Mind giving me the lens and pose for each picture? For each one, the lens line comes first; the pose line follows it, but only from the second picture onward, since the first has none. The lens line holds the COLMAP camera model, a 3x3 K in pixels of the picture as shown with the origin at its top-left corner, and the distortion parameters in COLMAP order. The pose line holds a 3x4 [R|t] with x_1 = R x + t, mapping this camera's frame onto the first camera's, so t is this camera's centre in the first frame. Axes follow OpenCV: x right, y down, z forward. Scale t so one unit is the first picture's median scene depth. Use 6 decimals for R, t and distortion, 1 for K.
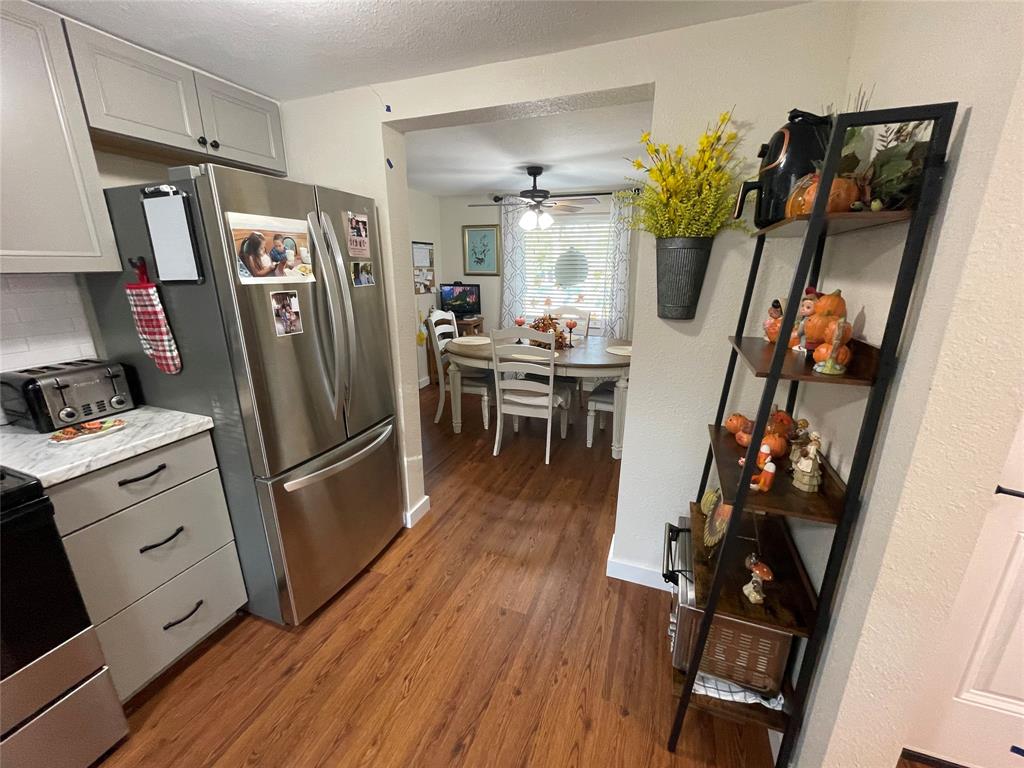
lens RADIAL K [[413.3, 0, 513.8], [0, 413.3, 383.3], [0, 0, 1]] dist [-0.001760, -0.000422]
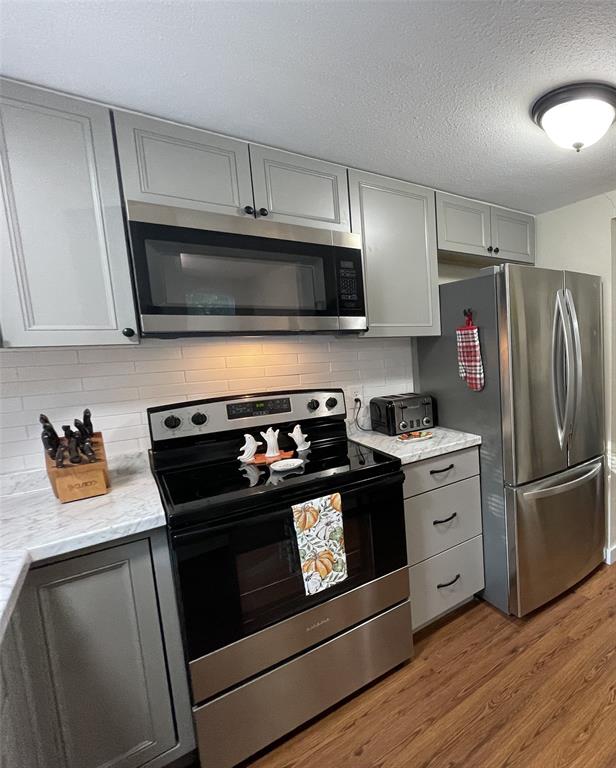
lens RADIAL K [[410.7, 0, 511.4], [0, 410.7, 384.0], [0, 0, 1]] dist [-0.008054, -0.000128]
pose [[0.903206, 0.021298, -0.428678, -0.055144], [-0.088991, 0.986357, -0.138494, 0.093886], [0.419880, 0.163237, 0.892779, -0.219908]]
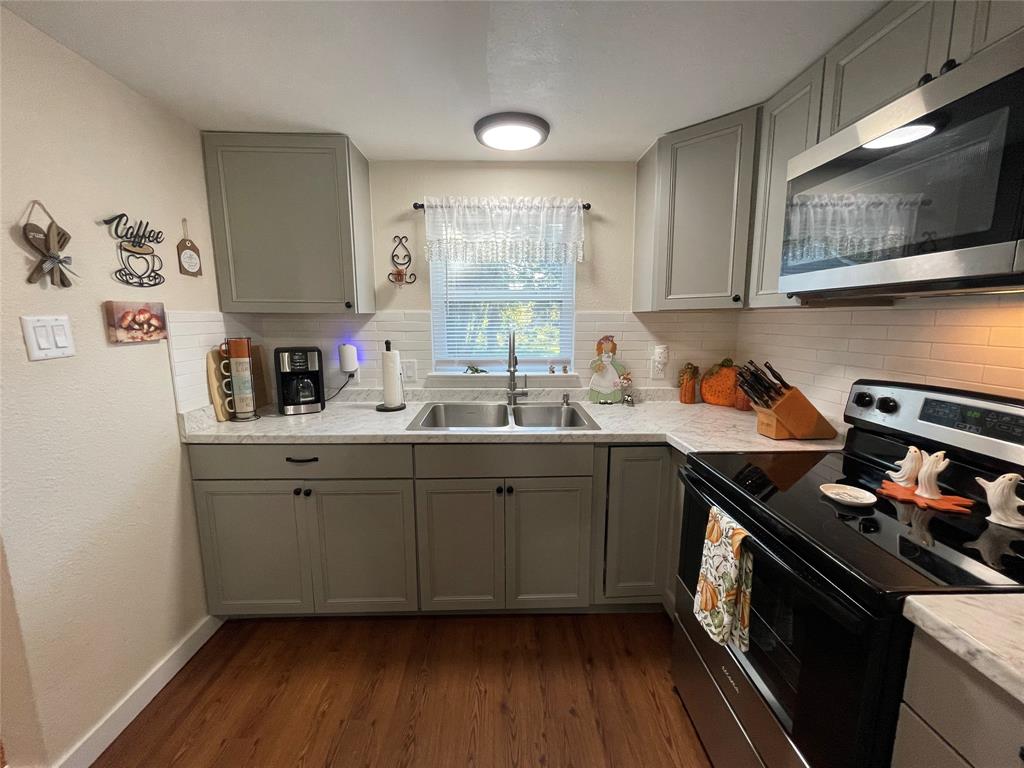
lens RADIAL K [[413.3, 0, 511.9], [0, 413.3, 383.5], [0, 0, 1]] dist [-0.001760, -0.000422]
pose [[-0.926076, 0.057996, -0.372853, -0.272783], [-0.104001, 0.910615, 0.399954, -0.201188], [0.362721, 0.409165, -0.837268, 0.879030]]
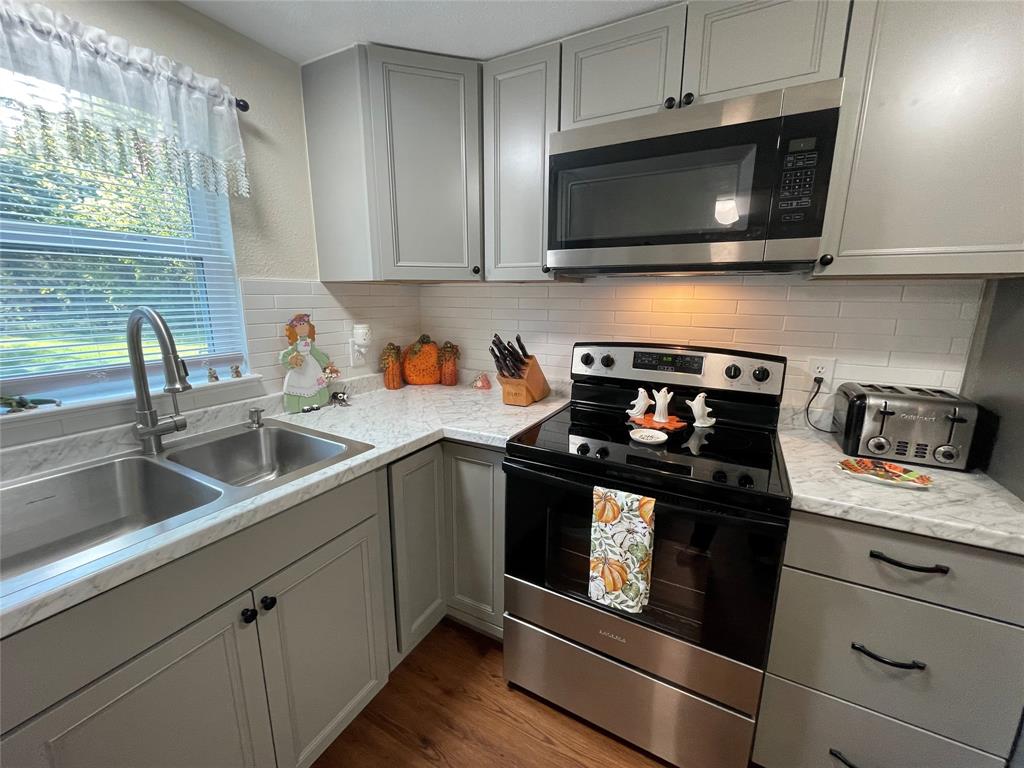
lens RADIAL K [[413.3, 0, 514.5], [0, 413.3, 384.0], [0, 0, 1]] dist [-0.001760, -0.000422]
pose [[-0.141032, 0.203332, -0.968899, -0.187717], [-0.281033, 0.930199, 0.236117, -0.027851], [0.949279, 0.305593, -0.074045, 0.312992]]
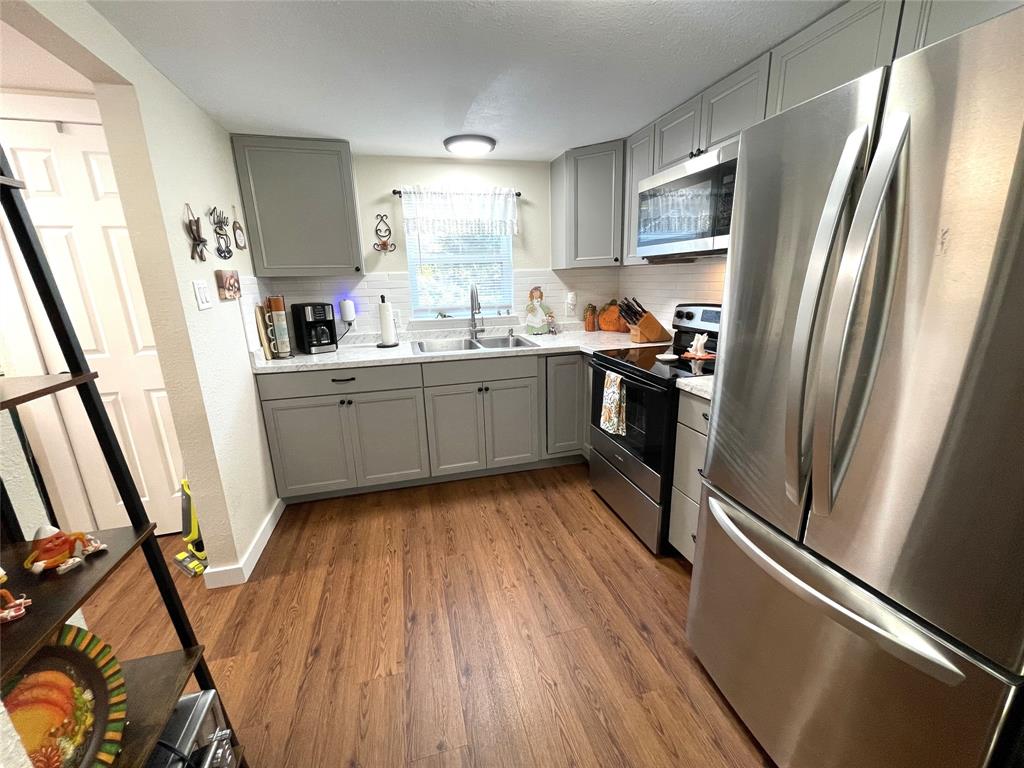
lens RADIAL K [[413.3, 0, 512.3], [0, 413.3, 383.4], [0, 0, 1]] dist [-0.001760, -0.000422]
pose [[-0.811830, 0.166841, -0.559549, 0.241389], [-0.134793, 0.878872, 0.457620, -0.324016], [0.568122, 0.446933, -0.691006, 1.332367]]
